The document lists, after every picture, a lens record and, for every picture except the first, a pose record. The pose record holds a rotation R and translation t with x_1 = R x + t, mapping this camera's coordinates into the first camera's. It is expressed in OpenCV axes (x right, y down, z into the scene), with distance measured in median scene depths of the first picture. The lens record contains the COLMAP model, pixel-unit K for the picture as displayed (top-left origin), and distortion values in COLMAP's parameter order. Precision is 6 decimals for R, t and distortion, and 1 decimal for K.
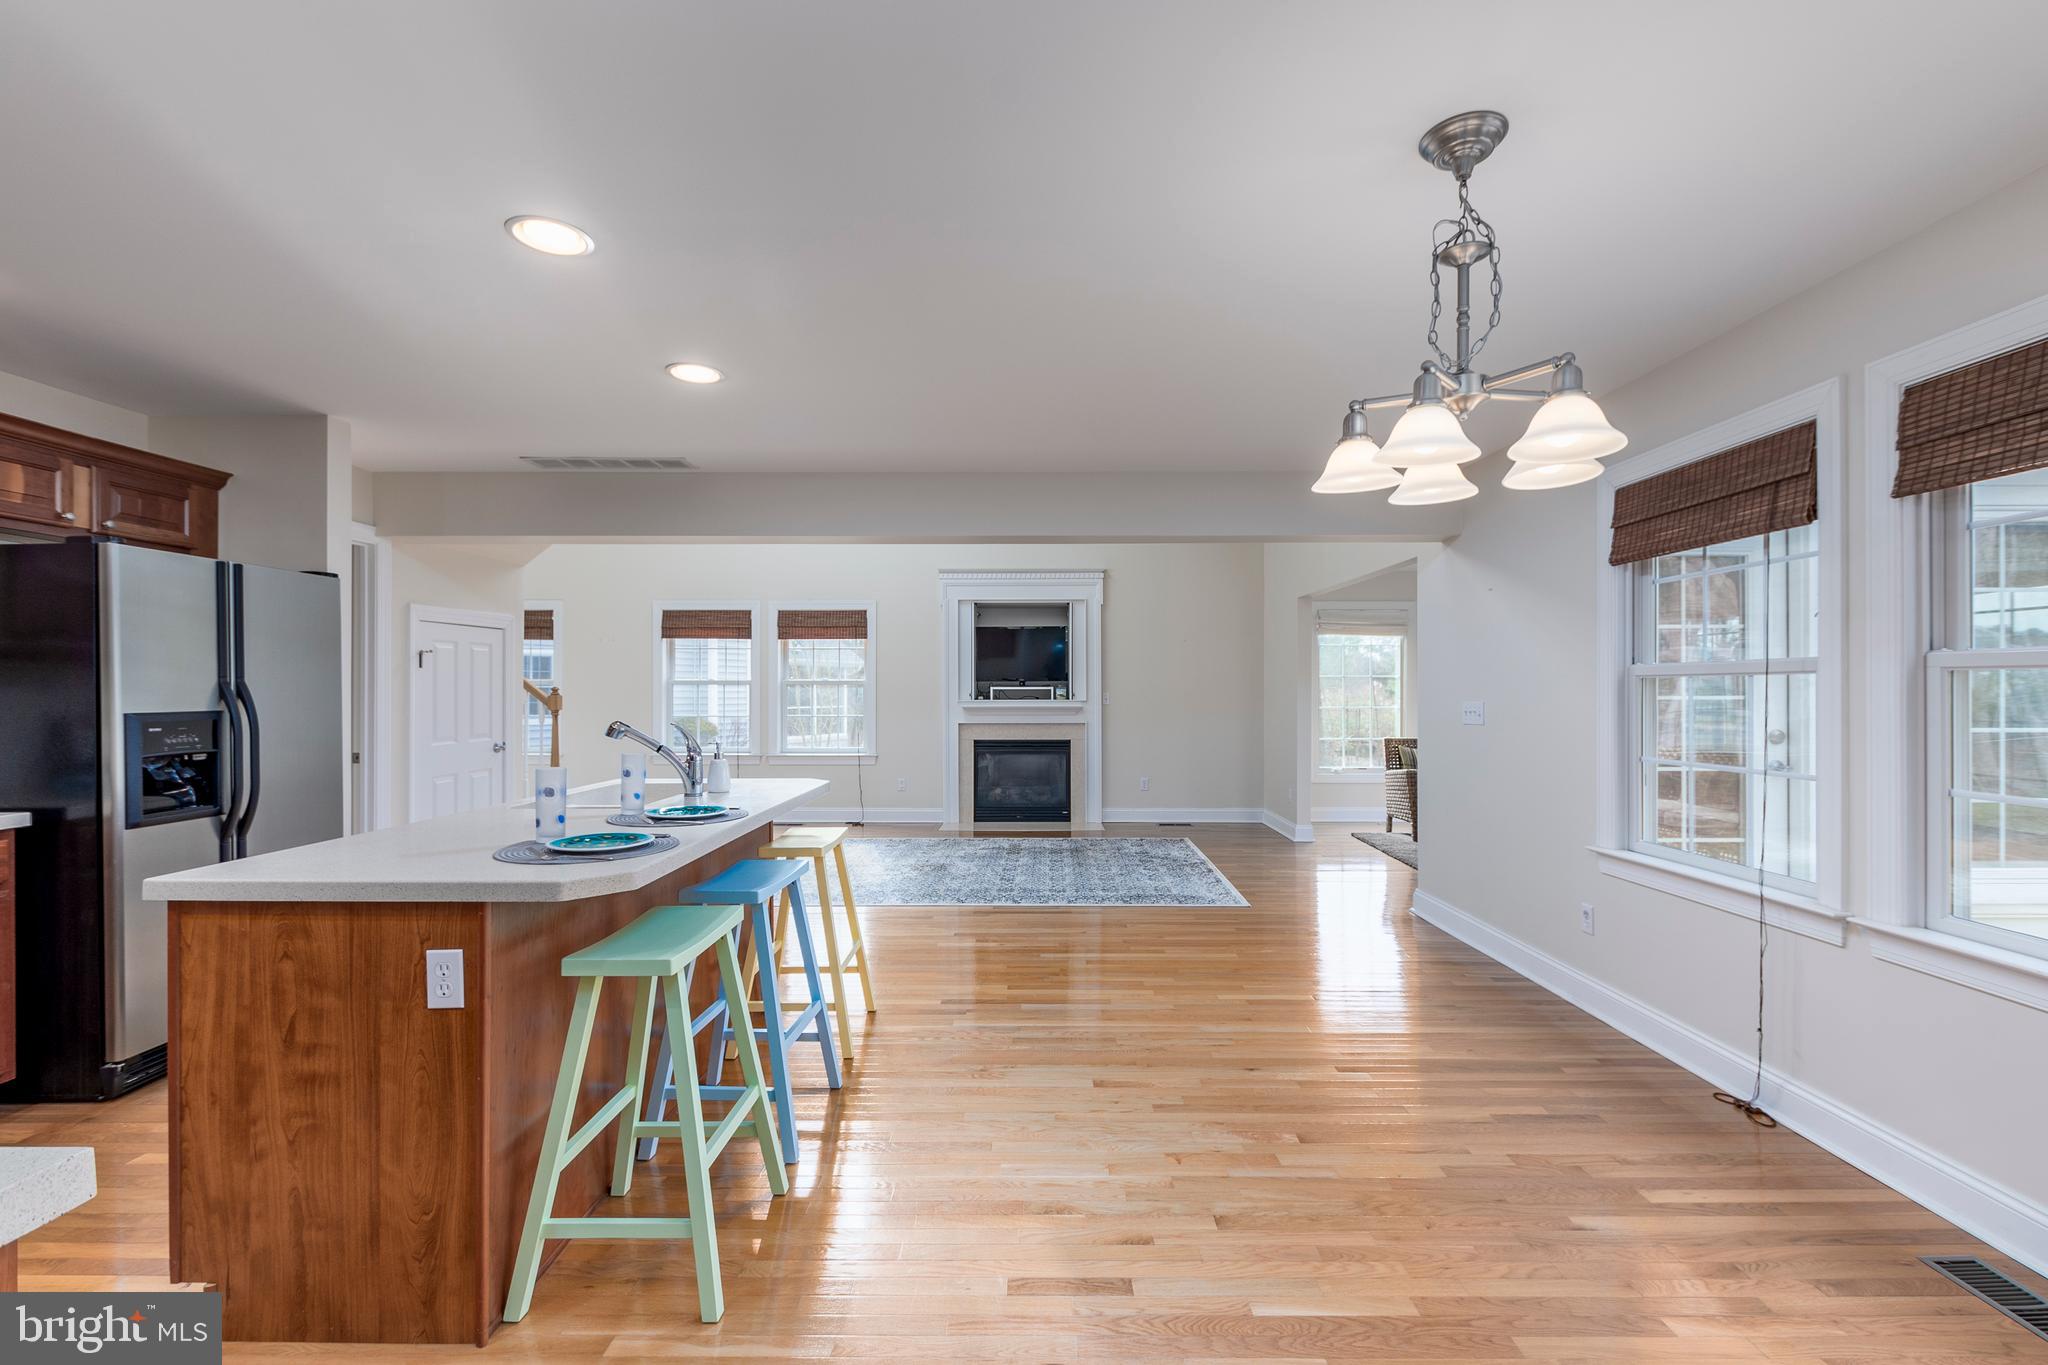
lens RADIAL K [[904.5, 0, 1026.9], [0, 904.5, 690.1], [0, 0, 1]] dist [0.003768, 0.000204]
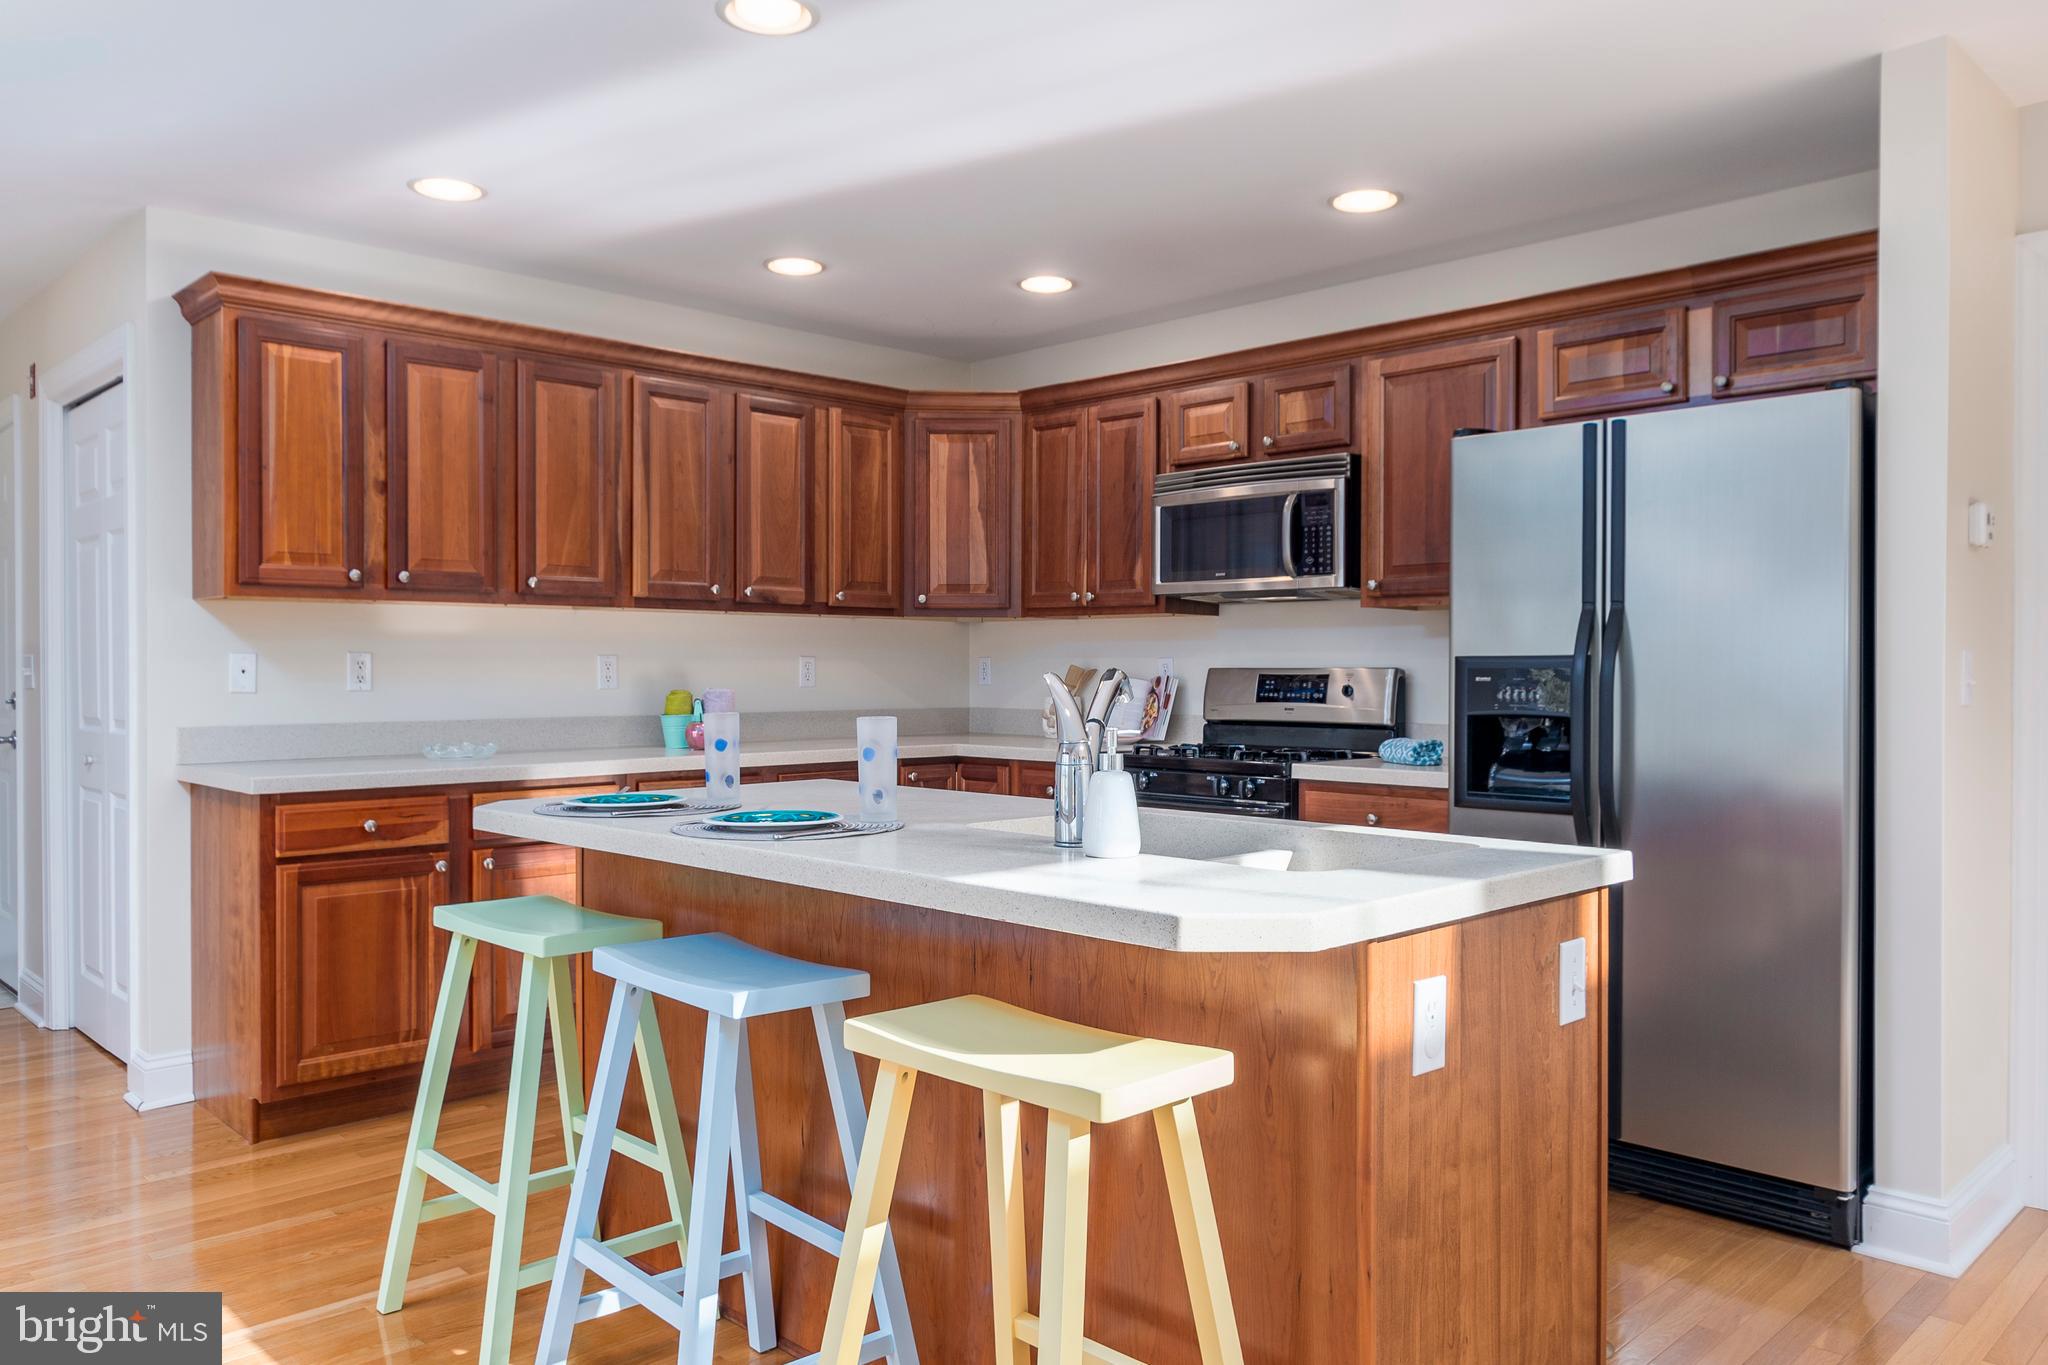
lens RADIAL K [[1497.8, 0, 1021.9], [0, 1497.8, 678.2], [0, 0, 1]] dist [-0.008132, -0.004160]
pose [[-0.718317, 0.005485, -0.695695, 0.119094], [0.003052, 0.999984, 0.004733, 0.027791], [0.695709, 0.001276, -0.718322, 1.287253]]
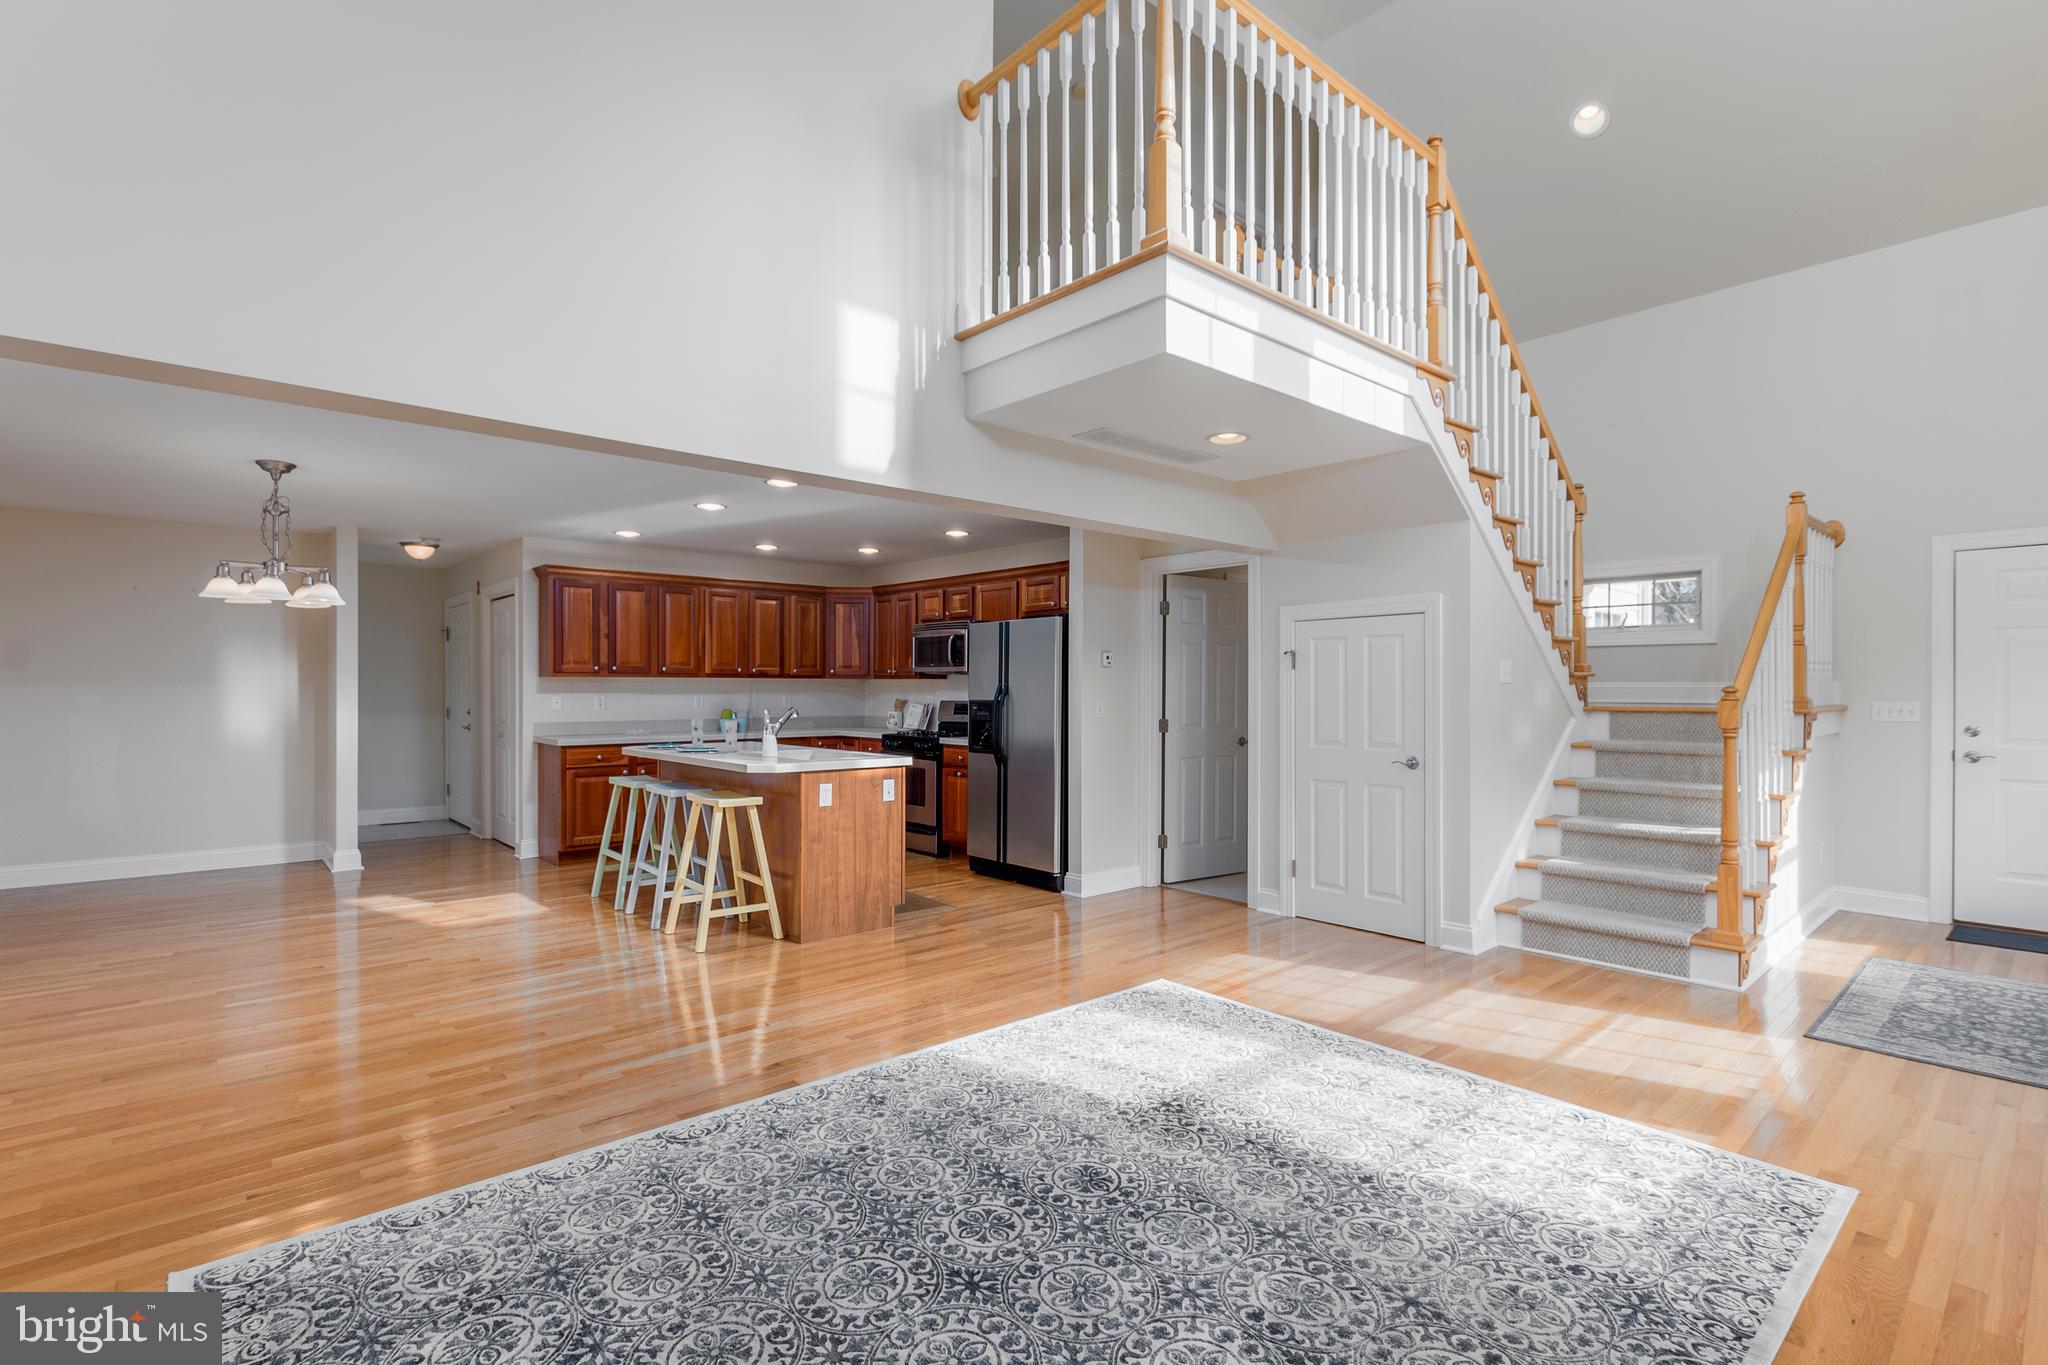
lens RADIAL K [[965.4, 0, 1038.6], [0, 965.4, 690.9], [0, 0, 1]] dist [0.000156, 0.000152]
pose [[-0.740550, 0.001641, -0.671999, 0.363396], [-0.000466, 0.999996, 0.002956, -0.003690], [0.672001, 0.002503, -0.740546, 2.224897]]
